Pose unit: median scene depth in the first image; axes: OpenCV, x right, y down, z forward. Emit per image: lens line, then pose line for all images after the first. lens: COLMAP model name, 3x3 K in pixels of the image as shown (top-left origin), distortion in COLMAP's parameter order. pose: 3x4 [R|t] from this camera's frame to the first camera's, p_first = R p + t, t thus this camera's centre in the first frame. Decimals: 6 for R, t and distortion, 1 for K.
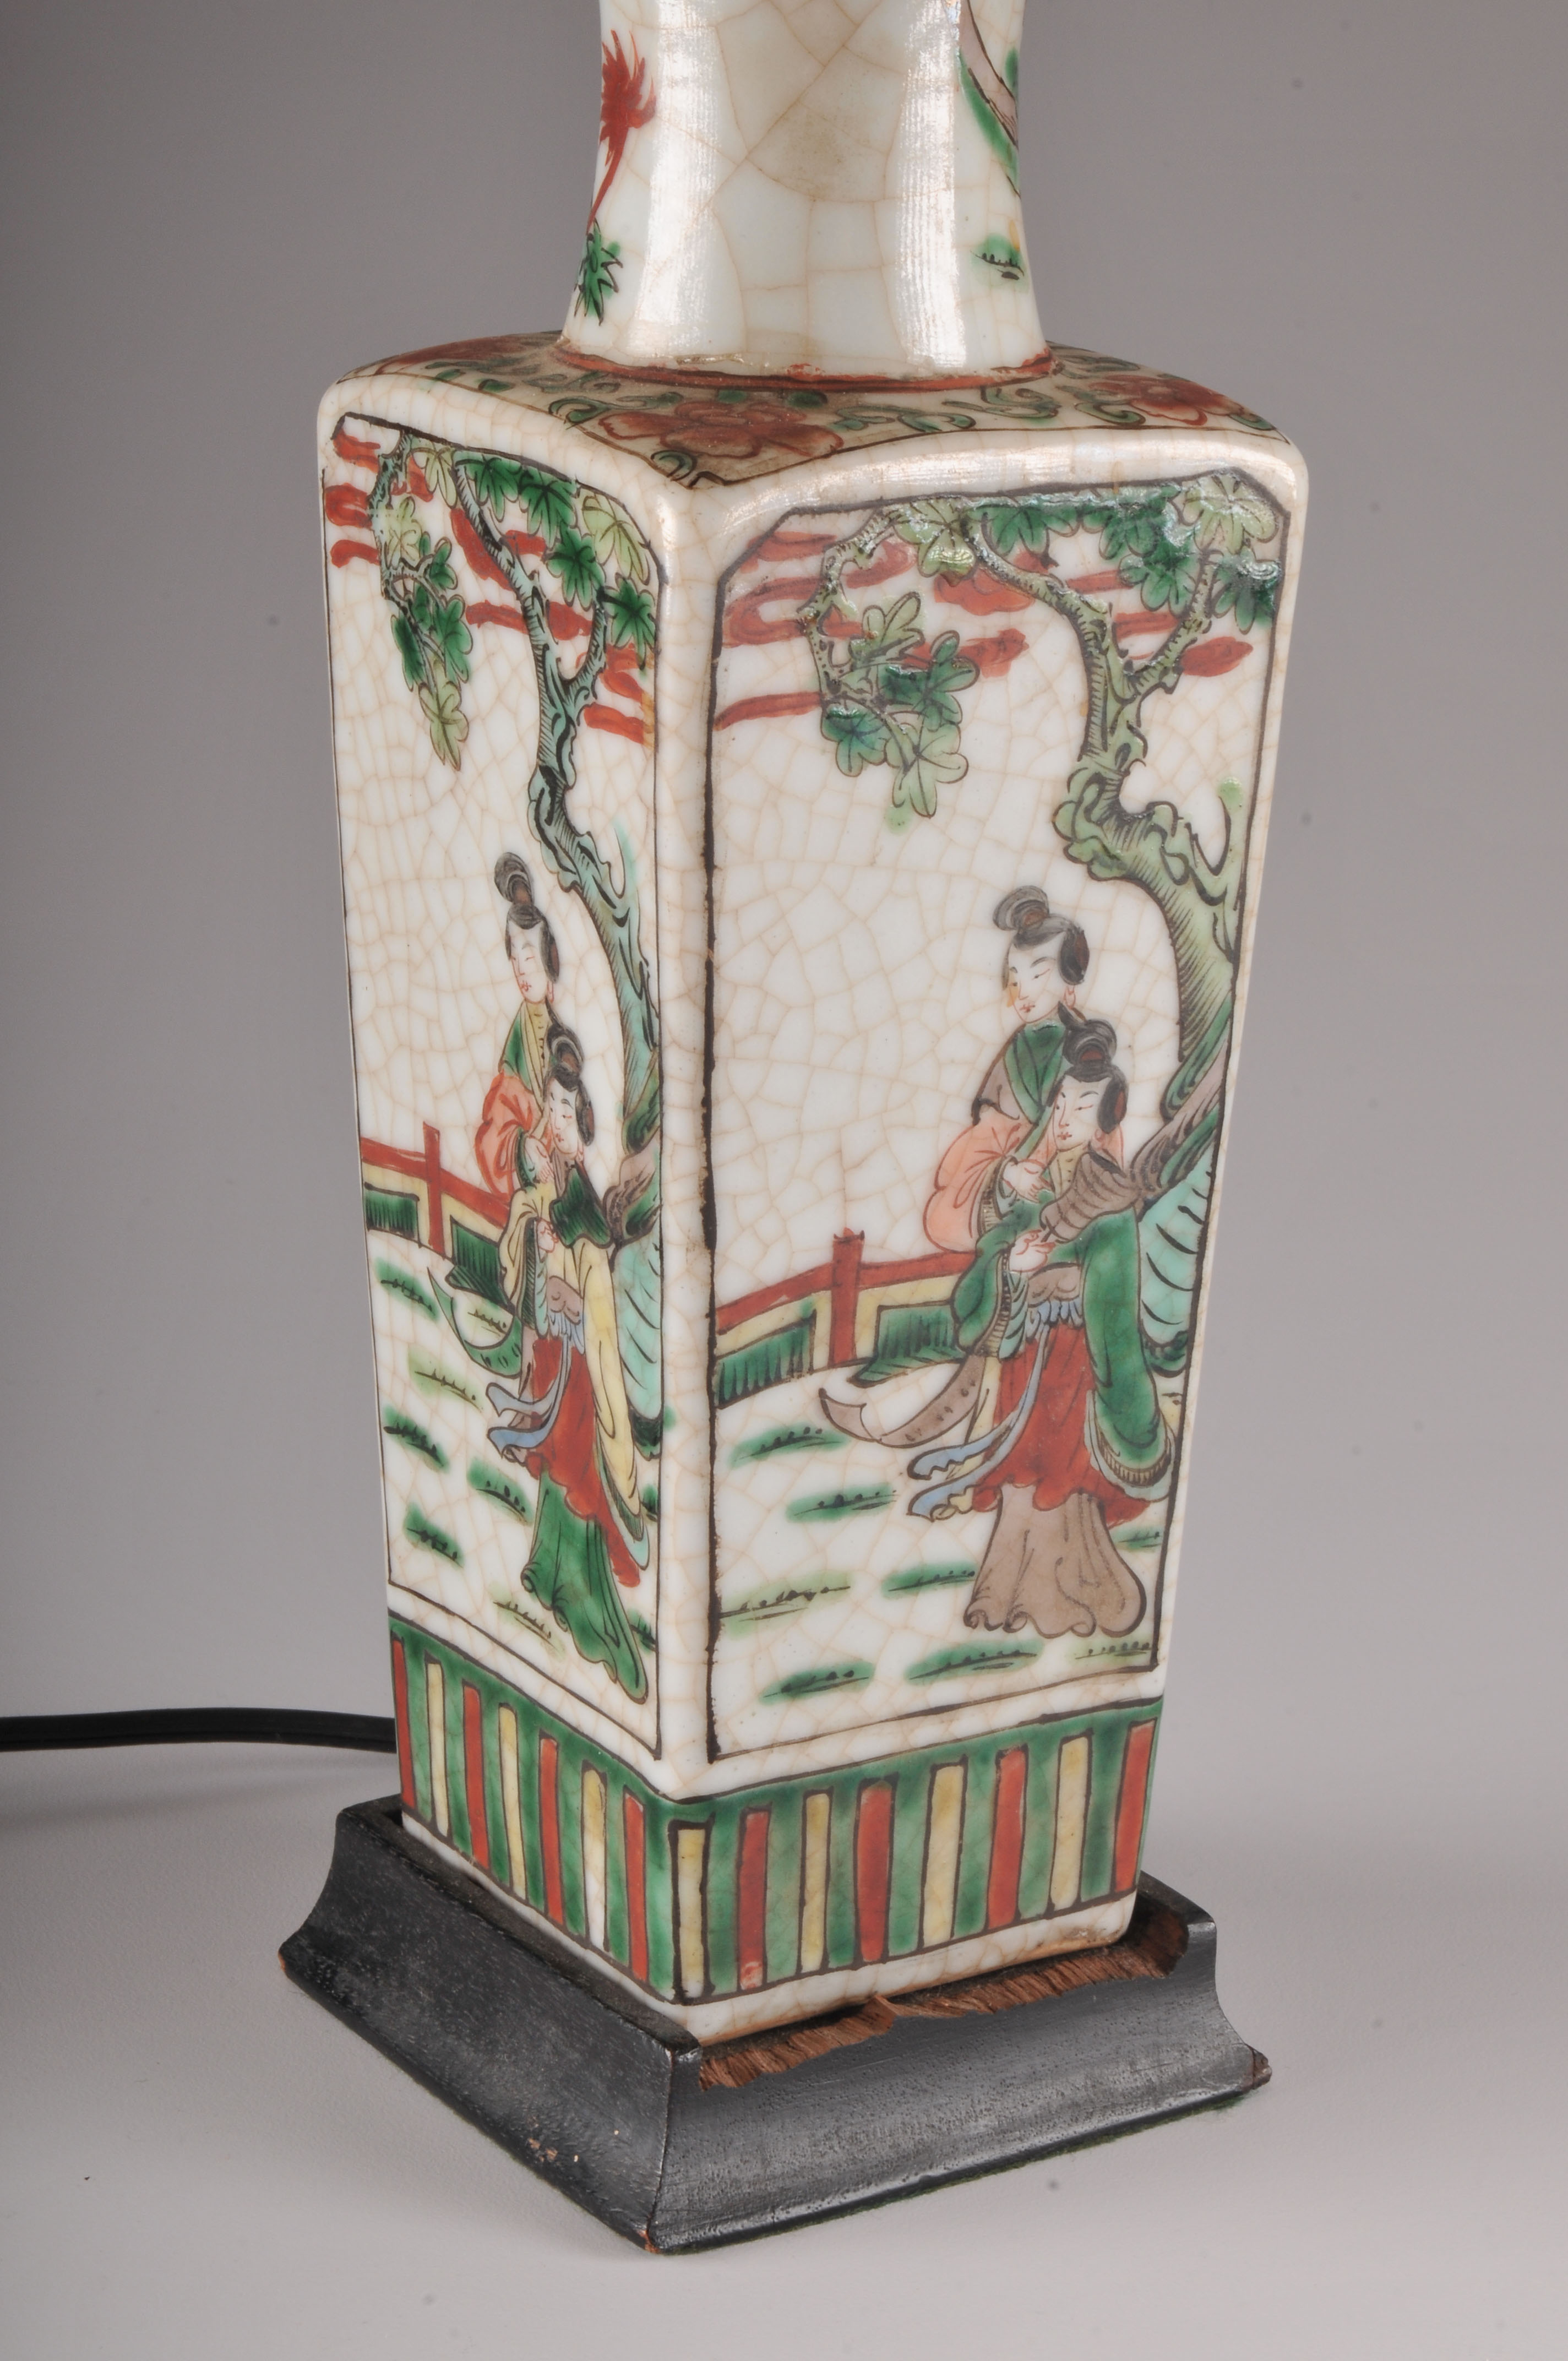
lens RADIAL K [[5338.4, 0, 782.4], [0, 5338.4, 1182.2], [0, 0, 1]] dist [-0.027381, 0.000000]
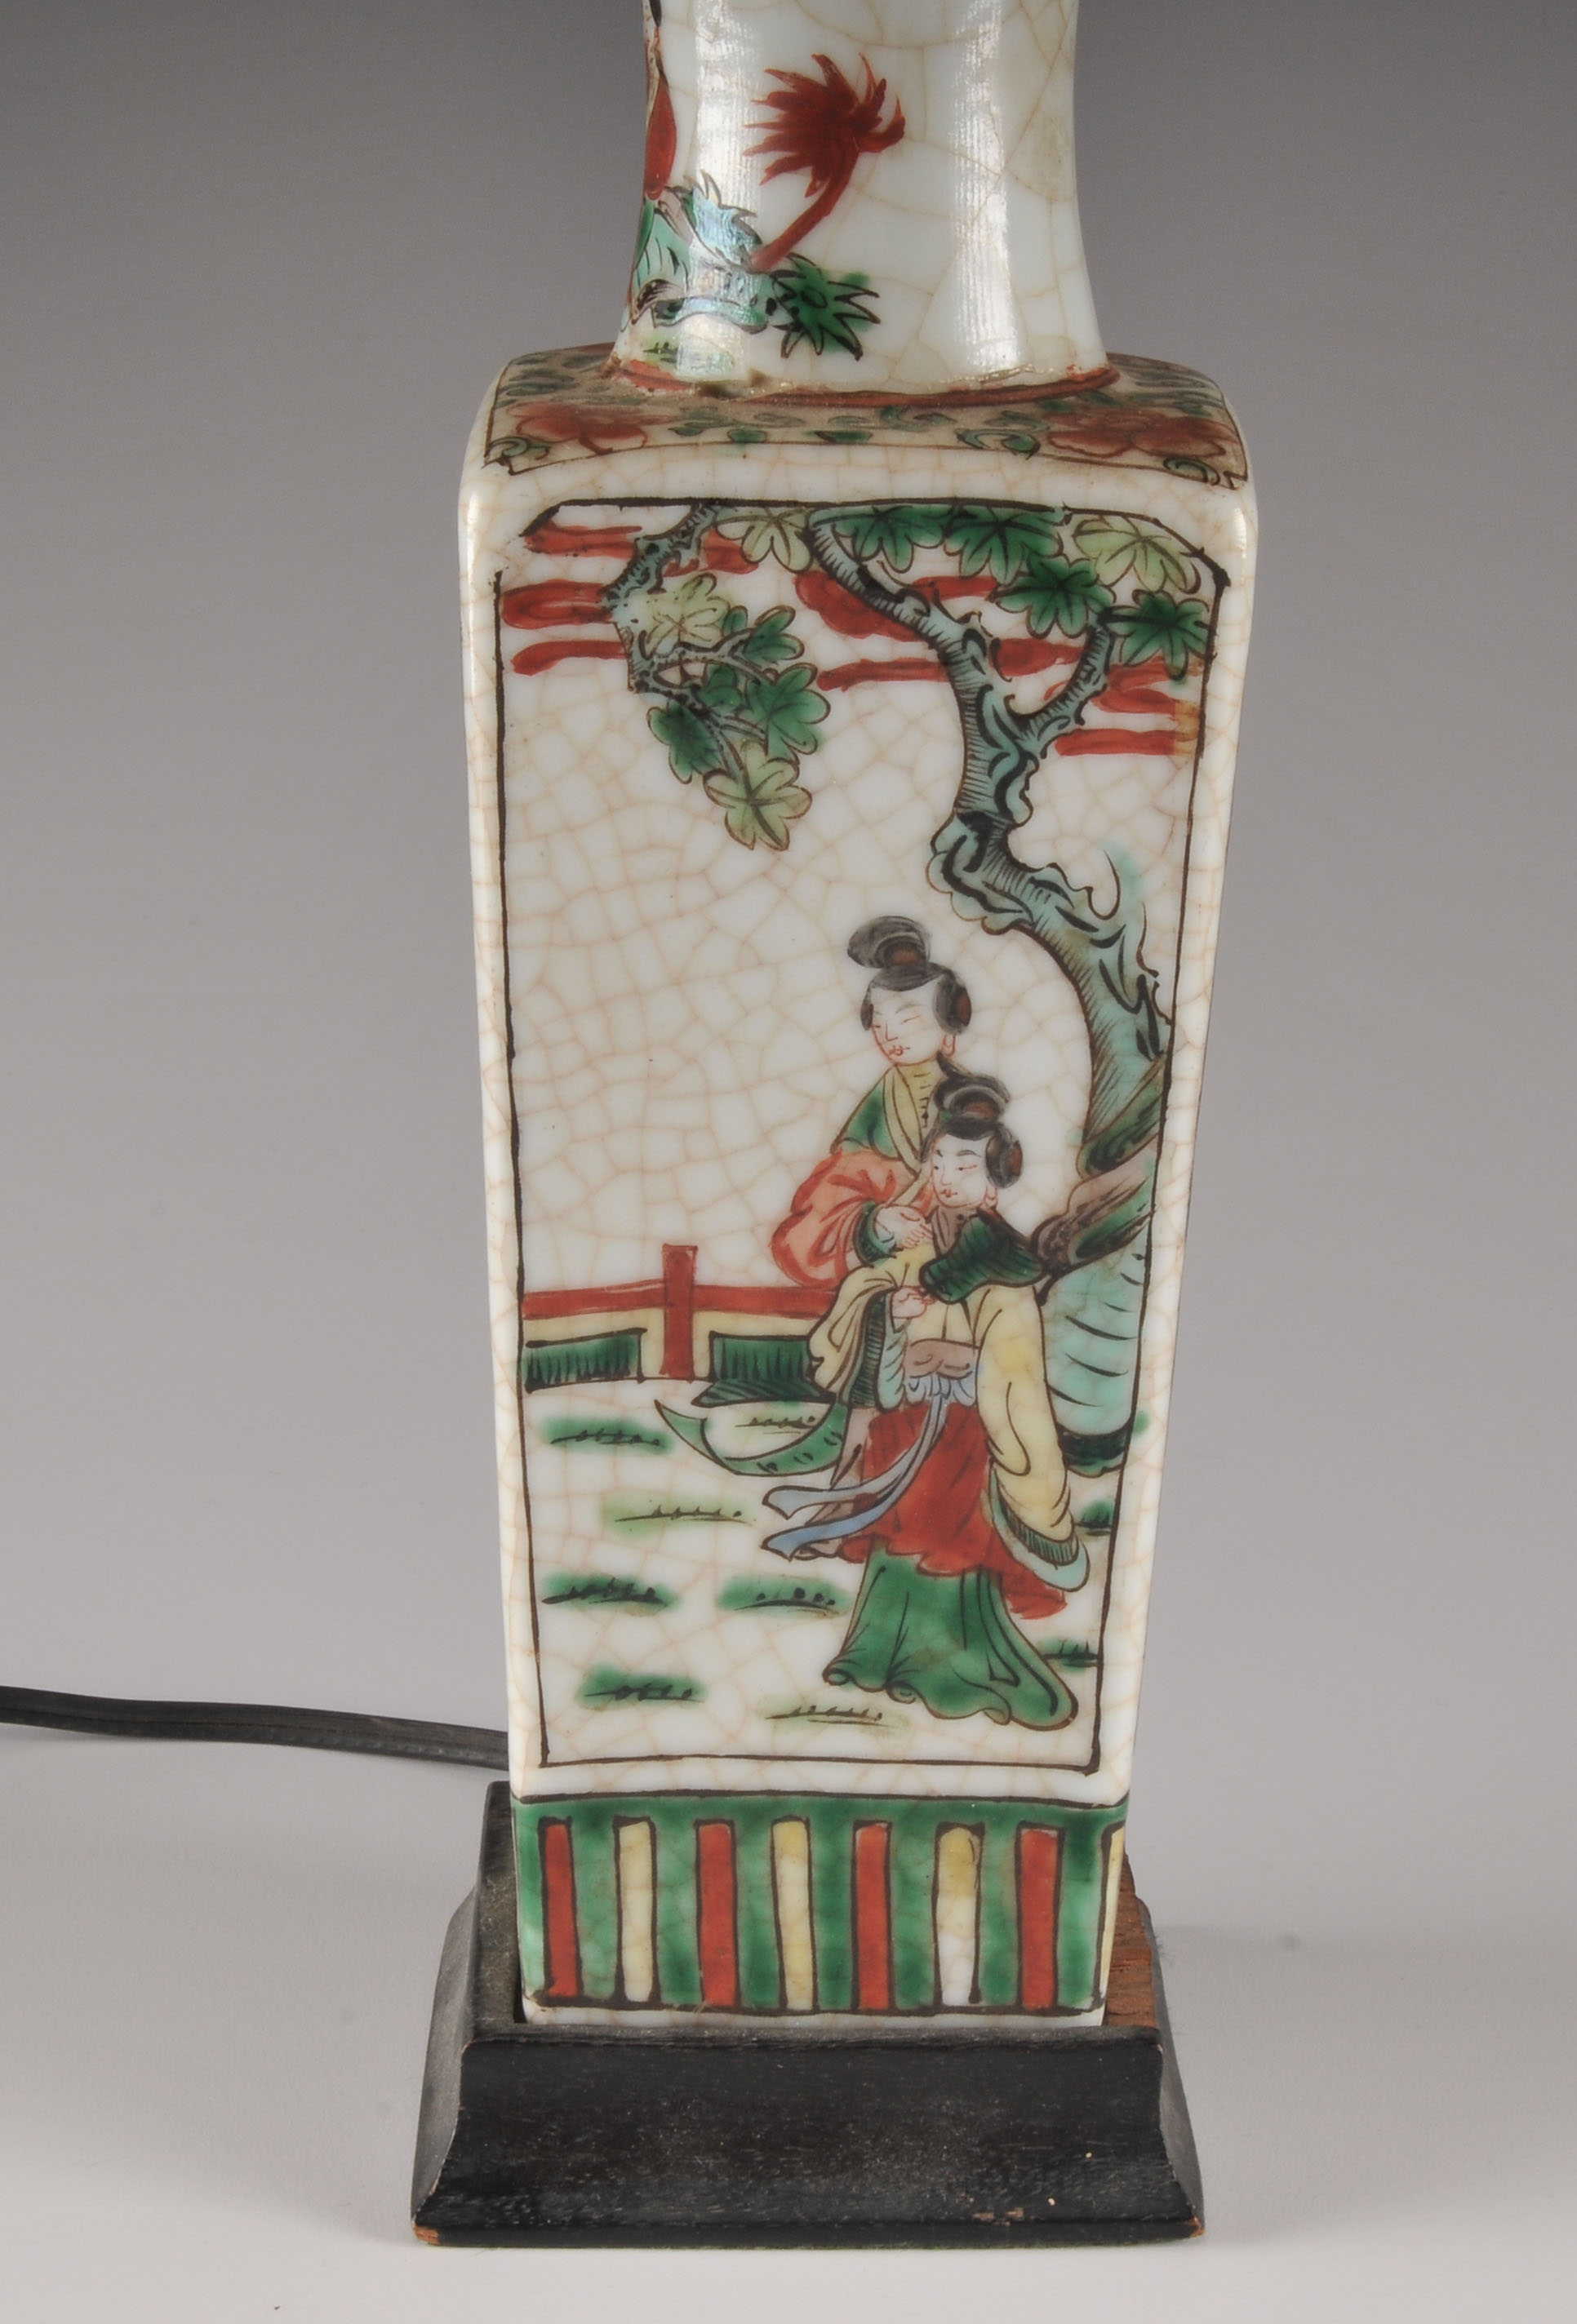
lens RADIAL K [[4840.7, 0, 799.8], [0, 4840.7, 1161.3], [0, 0, 1]] dist [-0.016081, 0.000000]
pose [[0.533609, -0.232404, 0.813172, -0.772203], [0.243329, 0.963035, 0.115560, -0.122421], [-0.809970, 0.136205, 0.570435, 0.511829]]
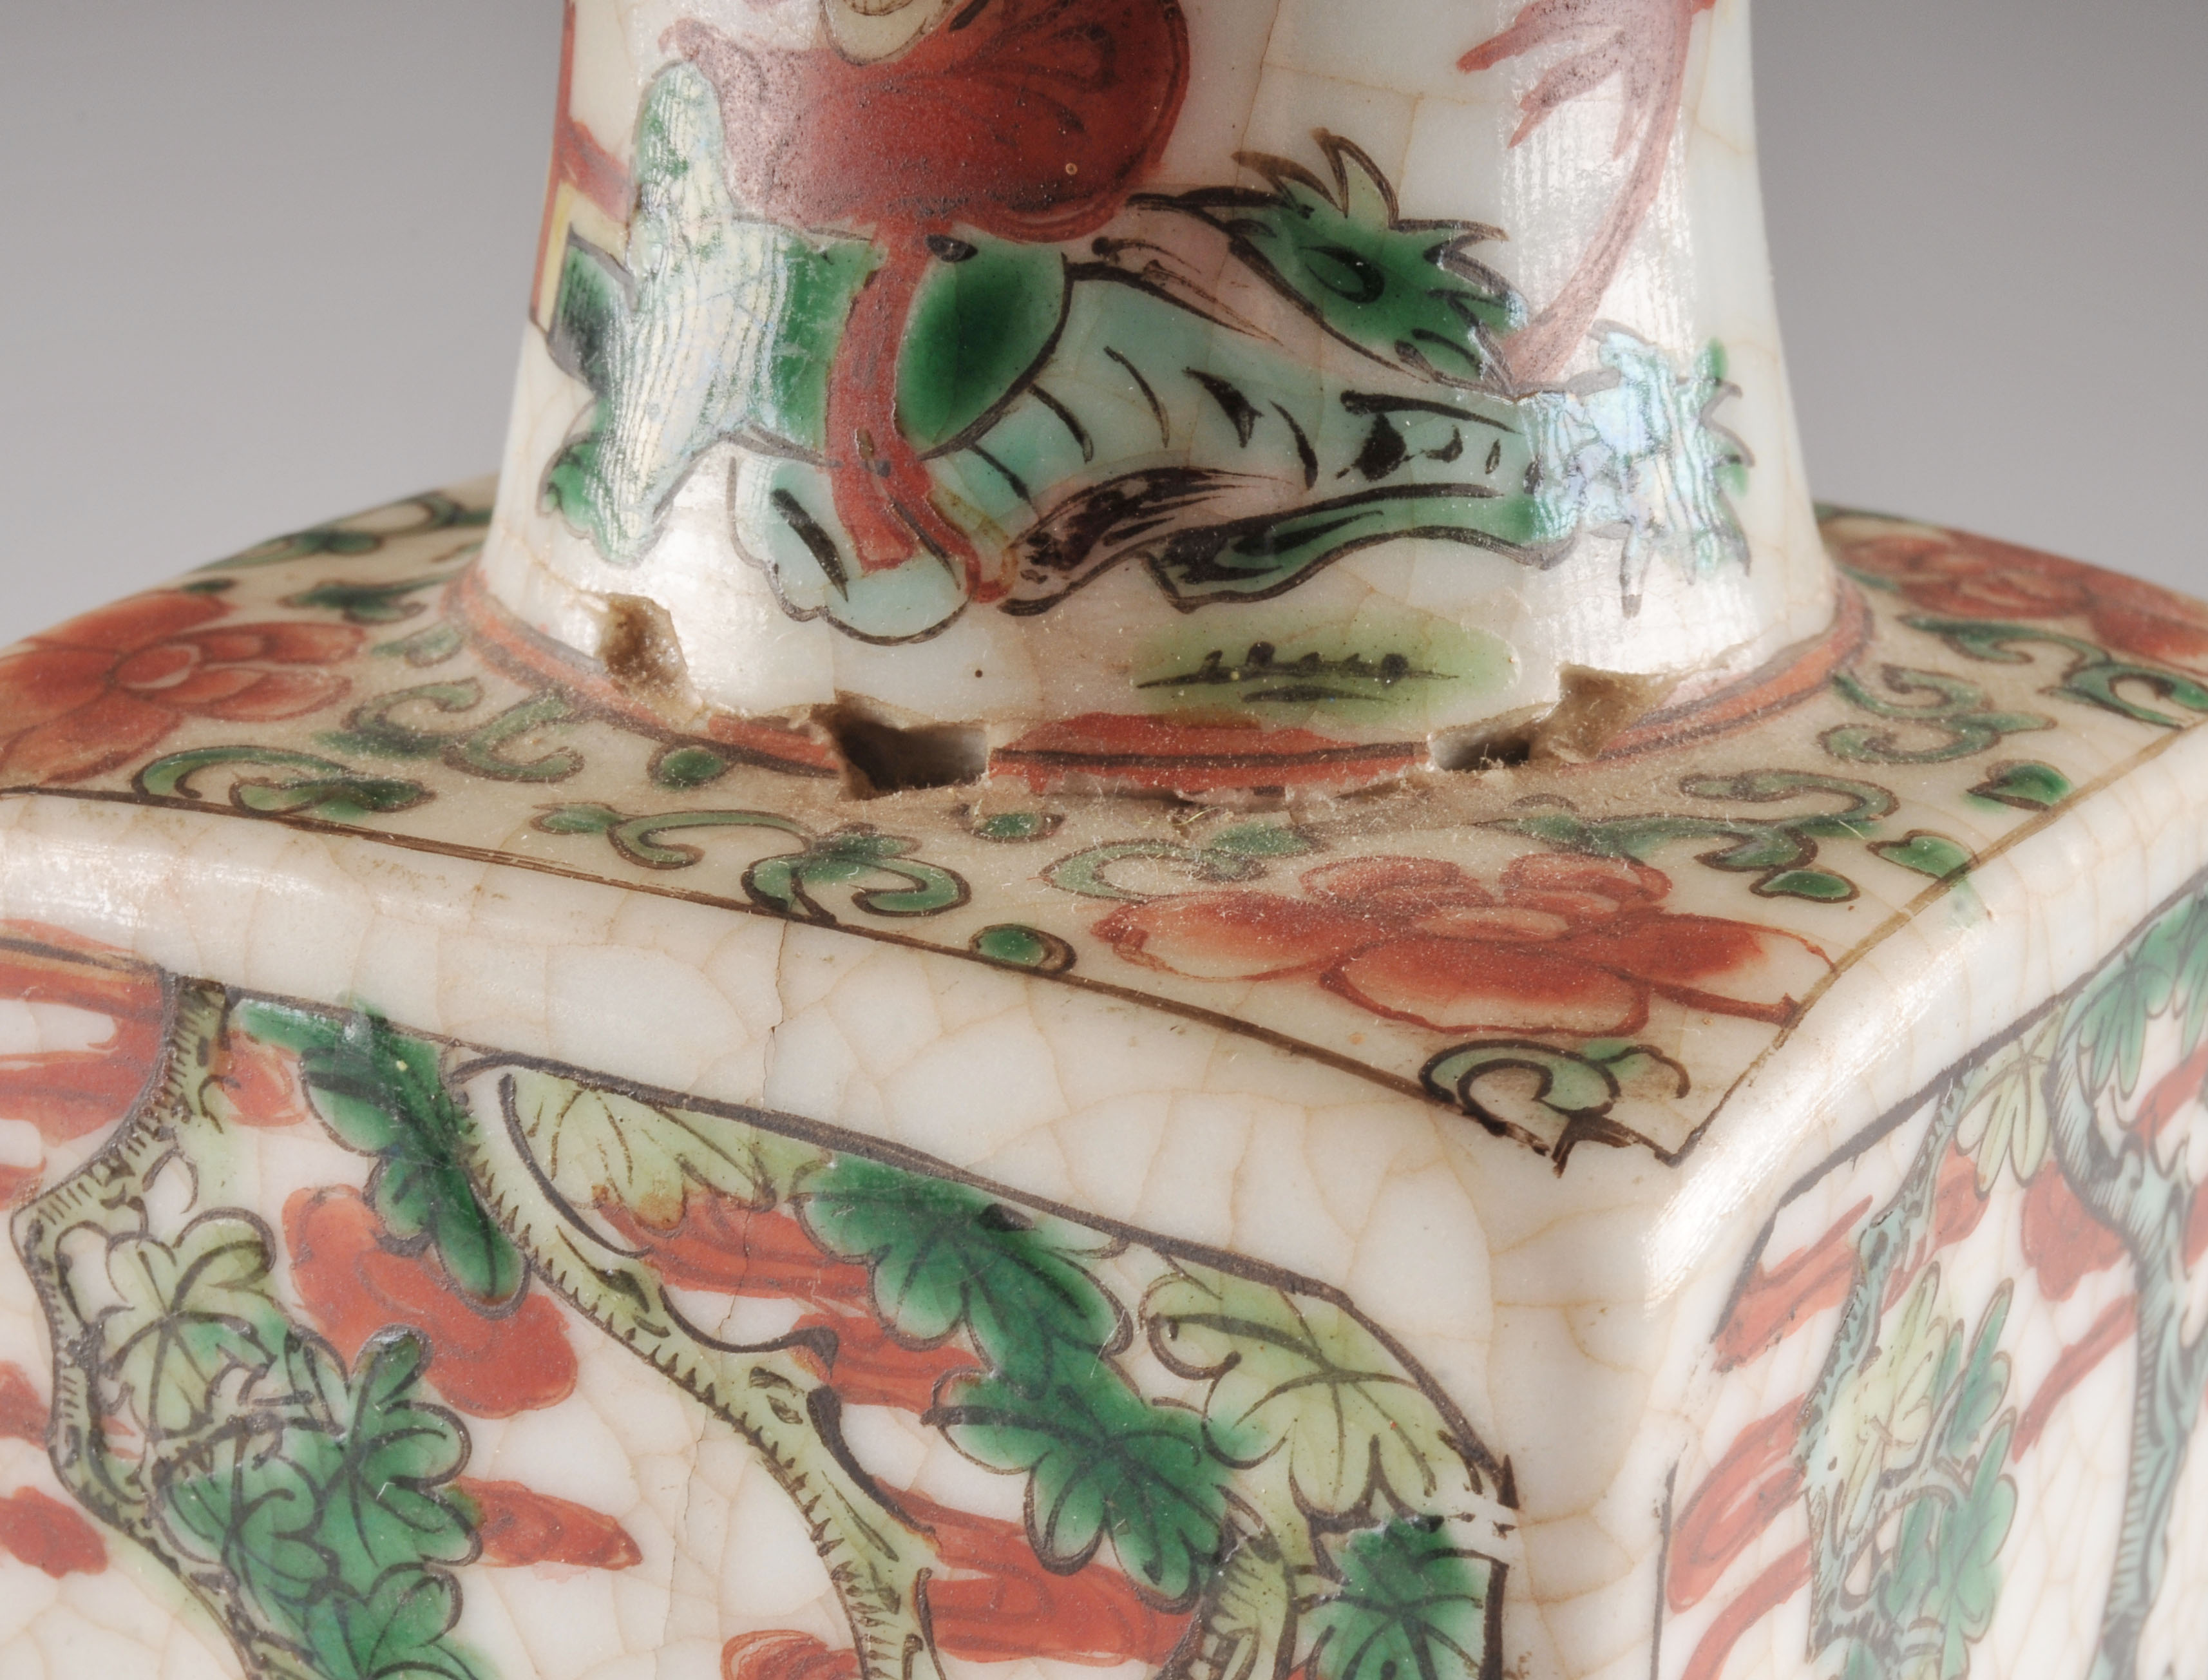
lens RADIAL K [[5536.1, 0, 1103.3], [0, 5536.1, 839.0], [0, 0, 1]] dist [0.071310, 0.000000]
pose [[-0.480156, -0.254215, 0.839539, -0.321706], [0.253395, 0.876084, 0.410204, -0.301338], [-0.839787, 0.409697, -0.356240, 1.145081]]
